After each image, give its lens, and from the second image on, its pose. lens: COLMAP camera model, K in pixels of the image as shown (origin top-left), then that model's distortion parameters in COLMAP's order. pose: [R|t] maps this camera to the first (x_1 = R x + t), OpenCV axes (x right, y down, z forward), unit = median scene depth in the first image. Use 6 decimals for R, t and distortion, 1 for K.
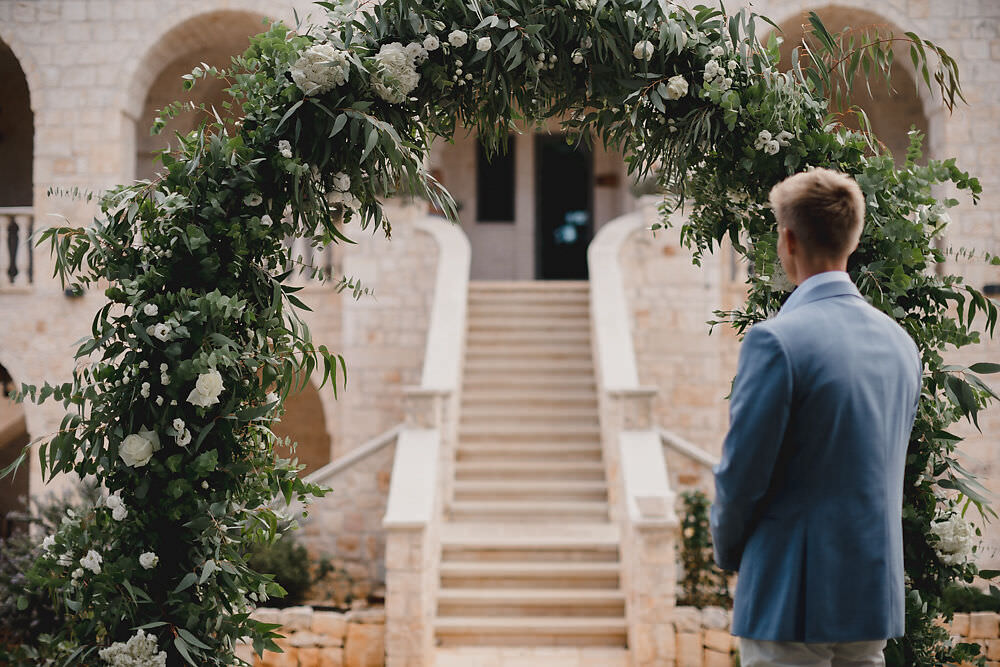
lens RADIAL K [[1458.0, 0, 502.1], [0, 1458.0, 341.4], [0, 0, 1]] dist [-0.098131, 0.000000]
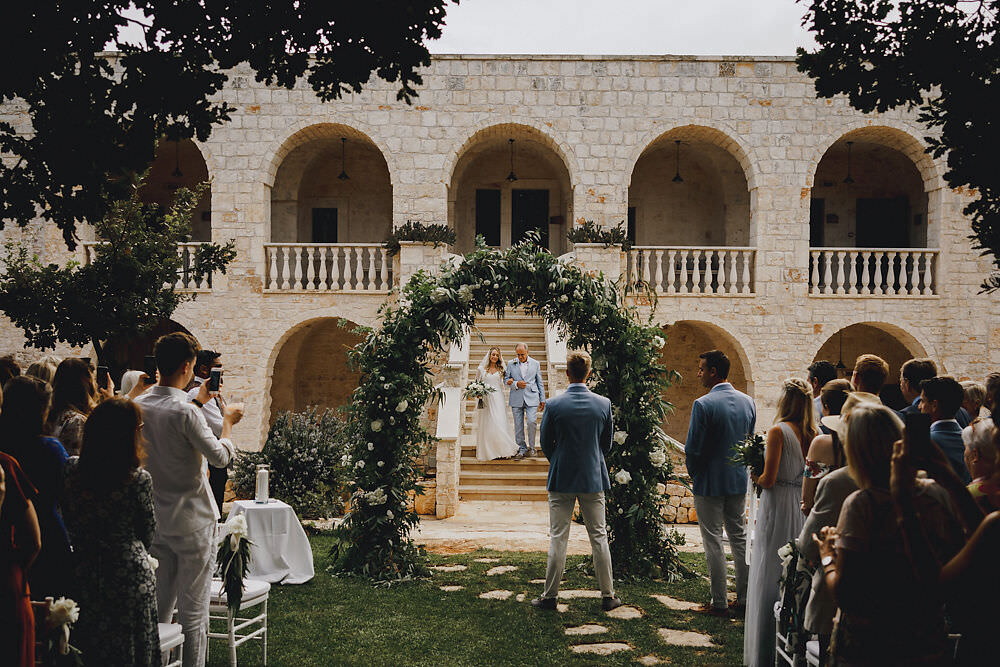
lens RADIAL K [[1092.2, 0, 505.4], [0, 1092.2, 363.3], [0, 0, 1]] dist [-0.006662, 0.000000]
pose [[0.999792, 0.008542, 0.018546, -0.012540], [-0.009883, 0.997249, 0.073469, -0.080327], [-0.017867, -0.073637, 0.997125, -0.444495]]
